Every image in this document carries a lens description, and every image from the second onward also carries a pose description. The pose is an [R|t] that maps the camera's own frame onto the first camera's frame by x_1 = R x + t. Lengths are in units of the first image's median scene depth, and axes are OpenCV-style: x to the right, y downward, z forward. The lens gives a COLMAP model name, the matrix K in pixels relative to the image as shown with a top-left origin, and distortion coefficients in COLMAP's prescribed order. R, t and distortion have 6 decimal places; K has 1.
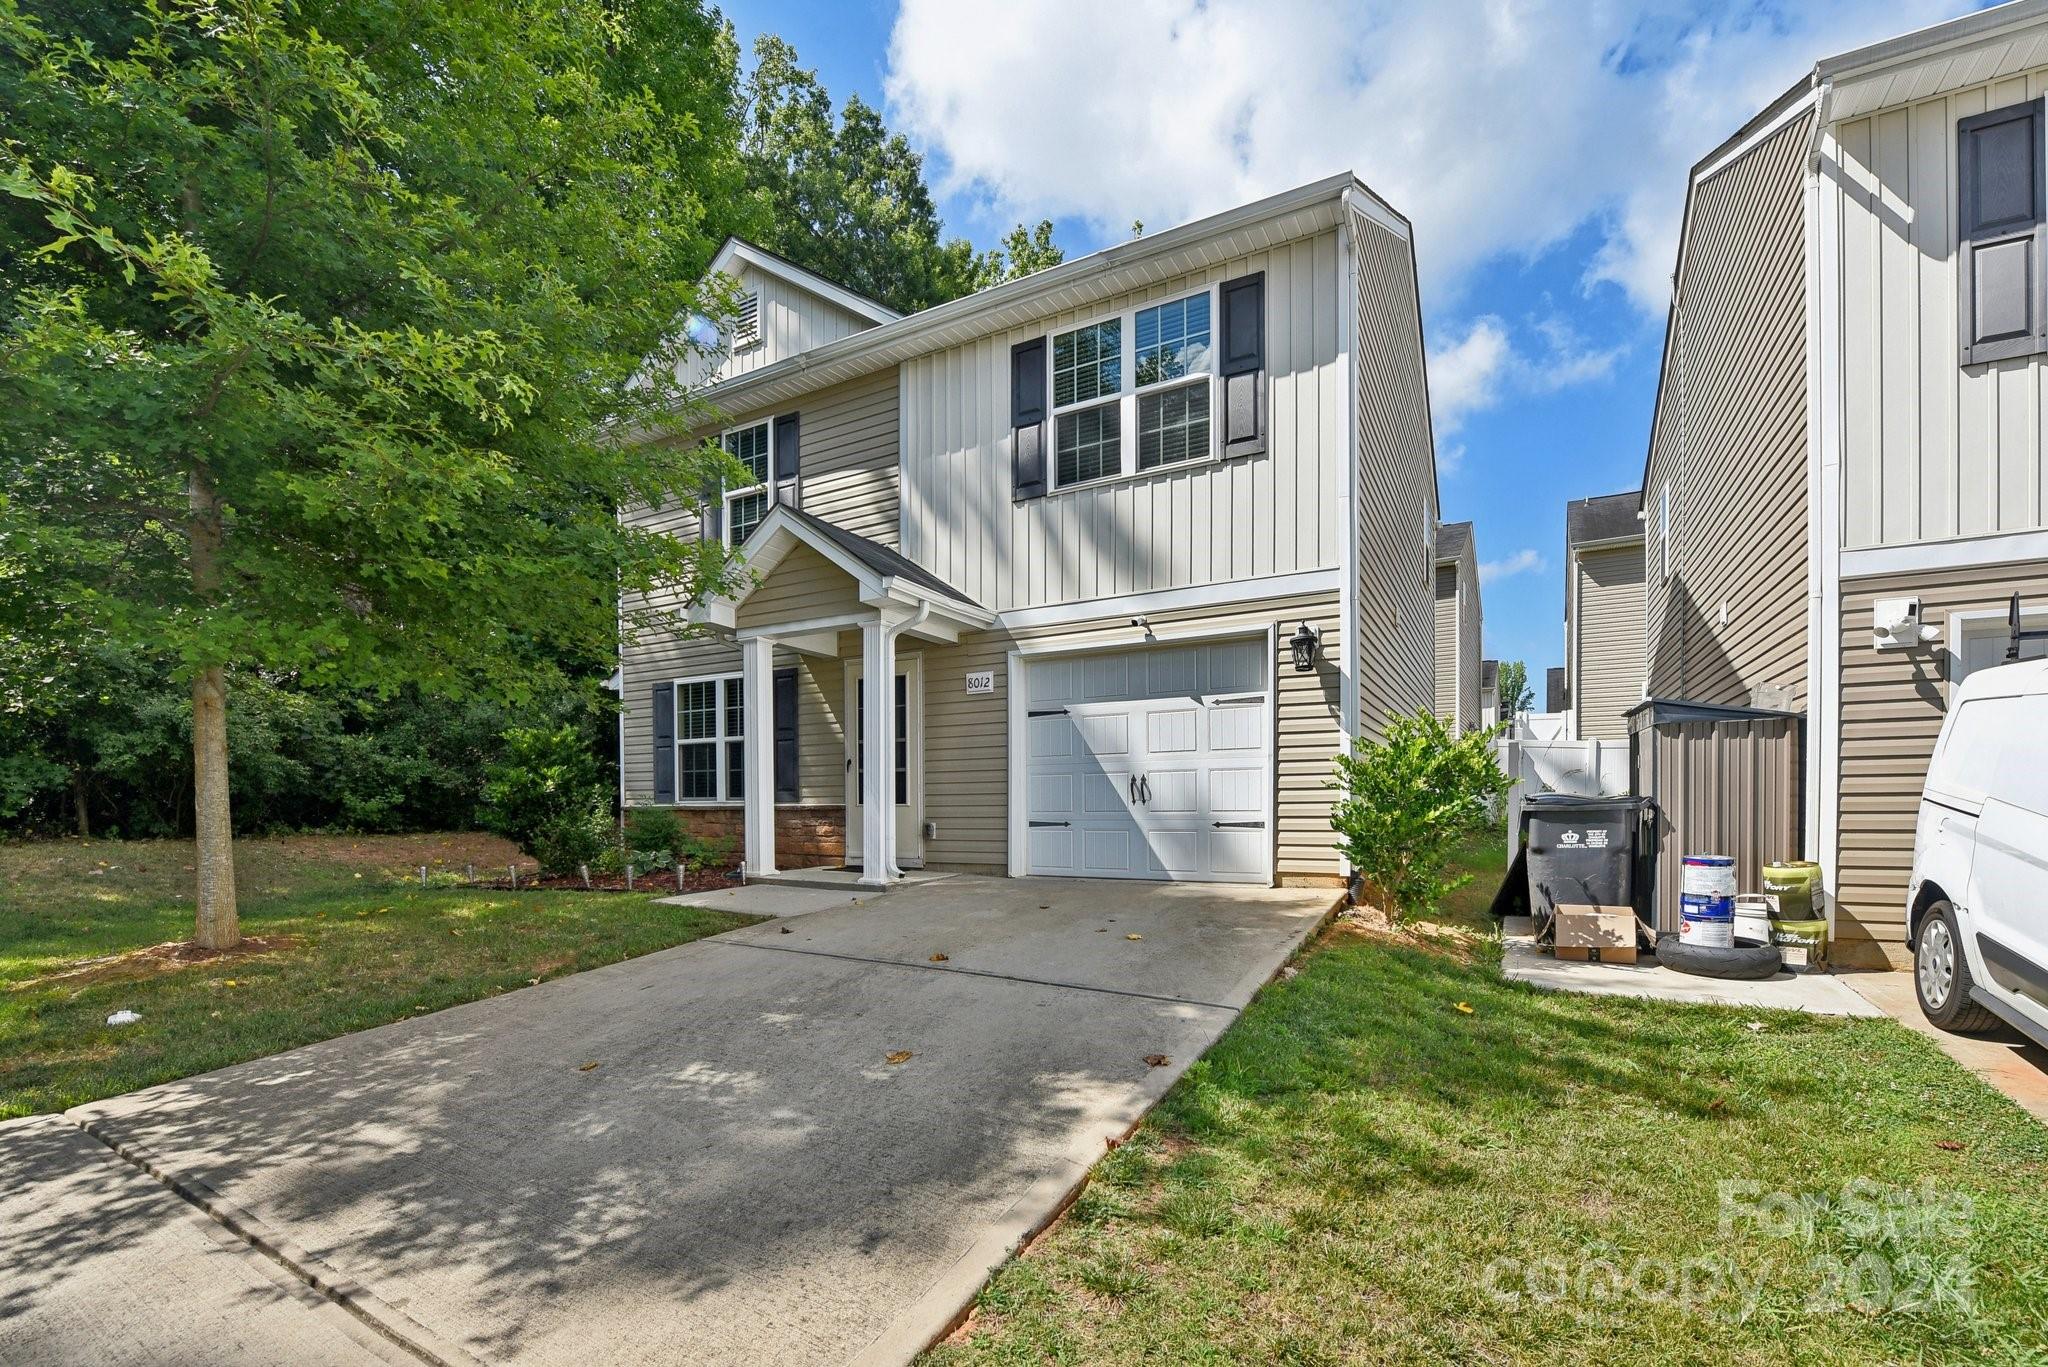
lens RADIAL K [[859.1, 0, 1033.6], [0, 859.1, 770.9], [0, 0, 1]] dist [-0.018234, -0.000656]
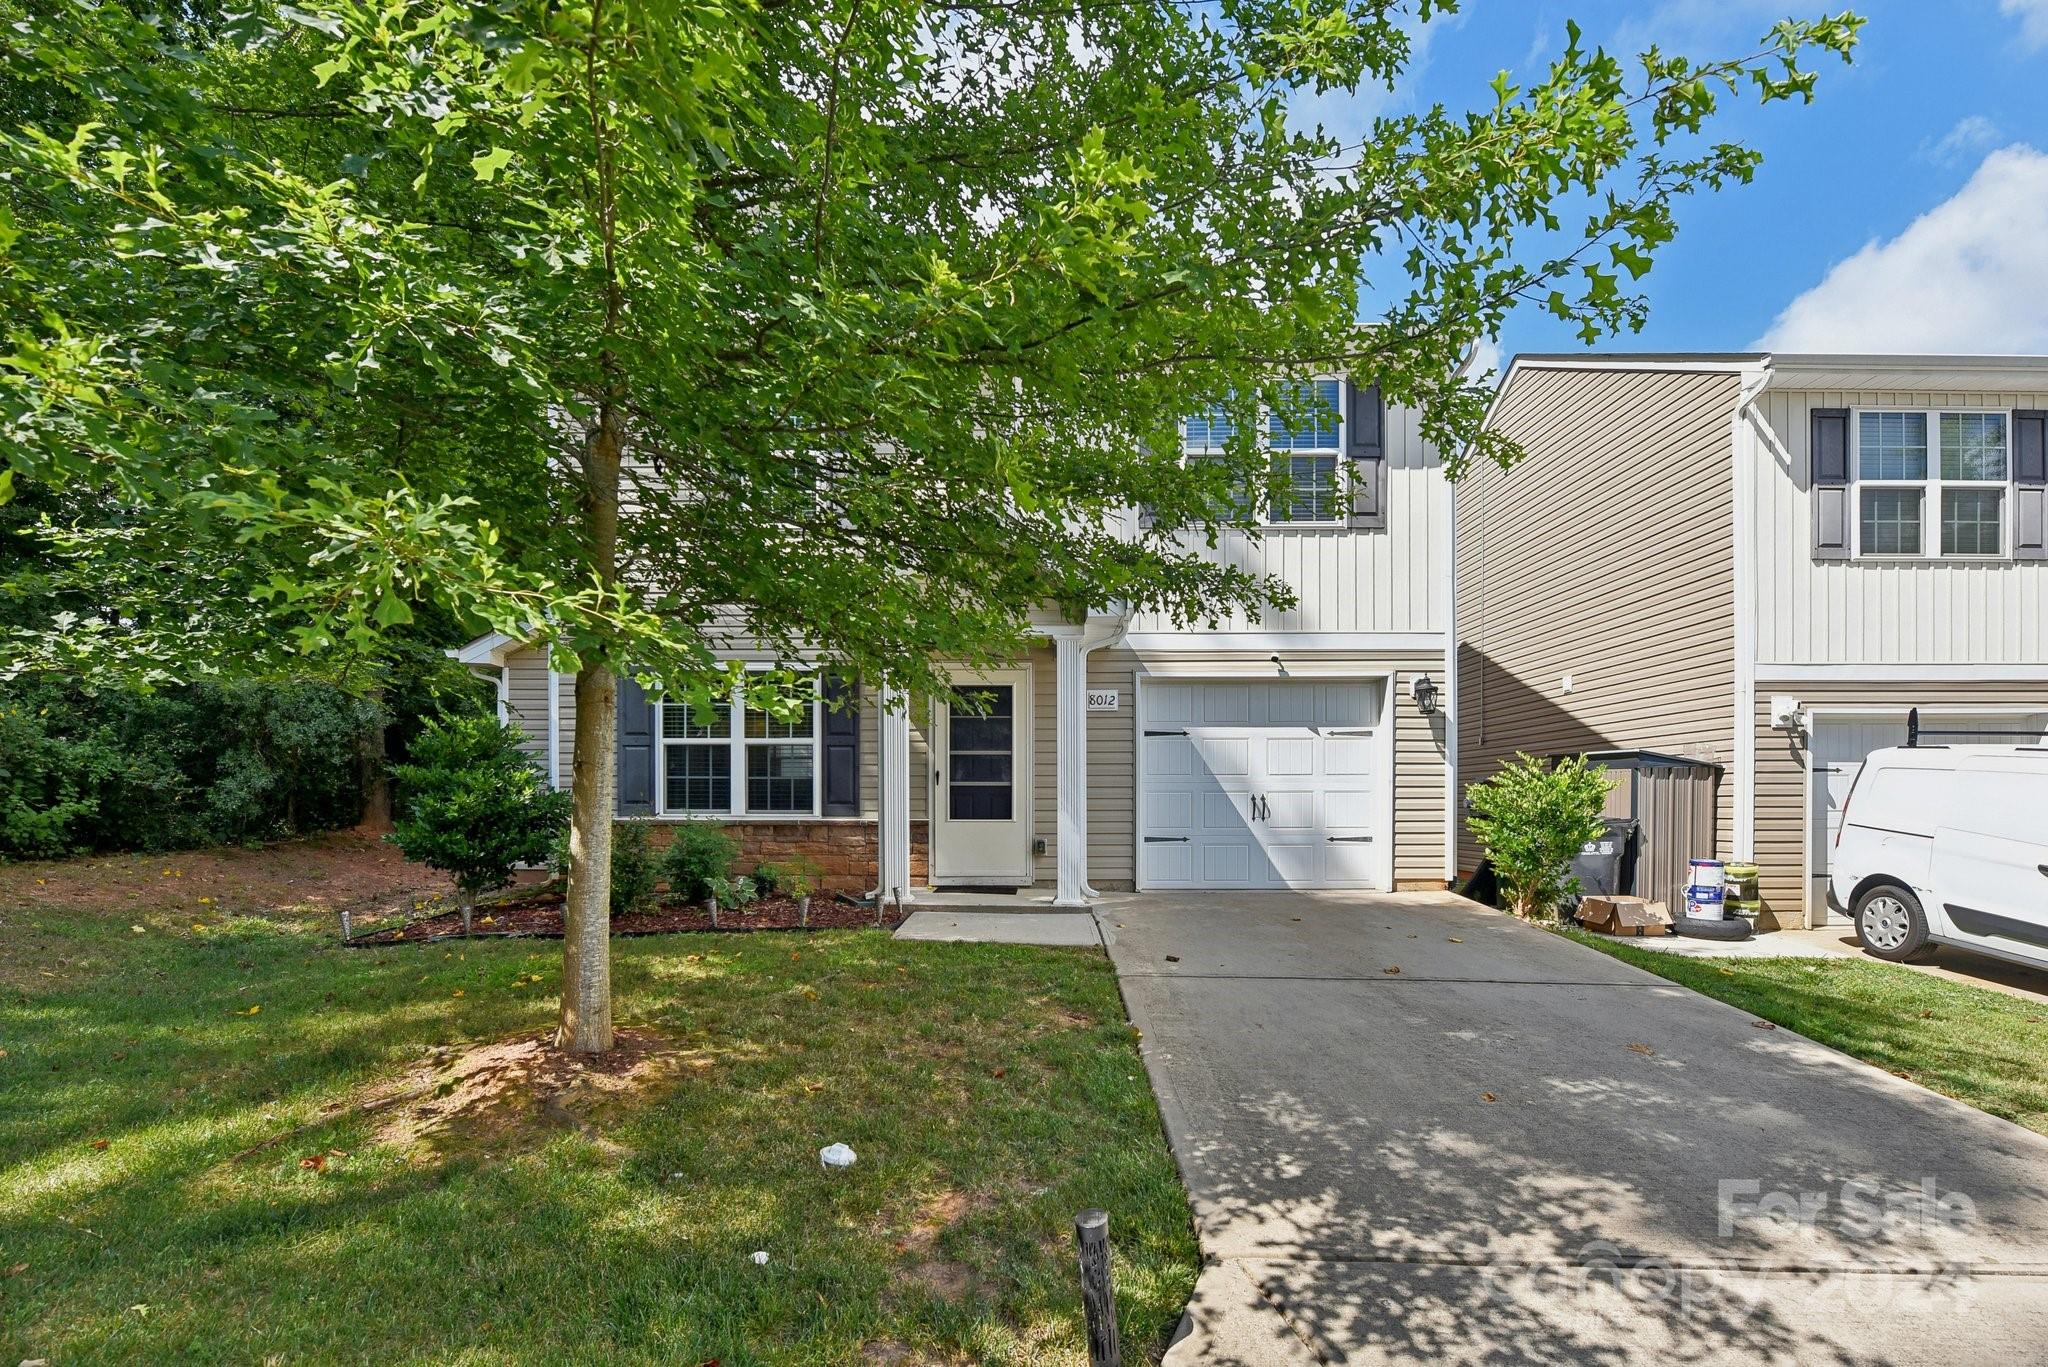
lens RADIAL K [[884.6, 0, 1013.6], [0, 884.6, 754.6], [0, 0, 1]] dist [-0.018420, -0.000219]
pose [[0.885058, 0.030332, 0.464491, -0.780608], [-0.024633, 0.999528, -0.018334, -0.020852], [-0.464828, 0.004785, 0.885388, 0.156919]]
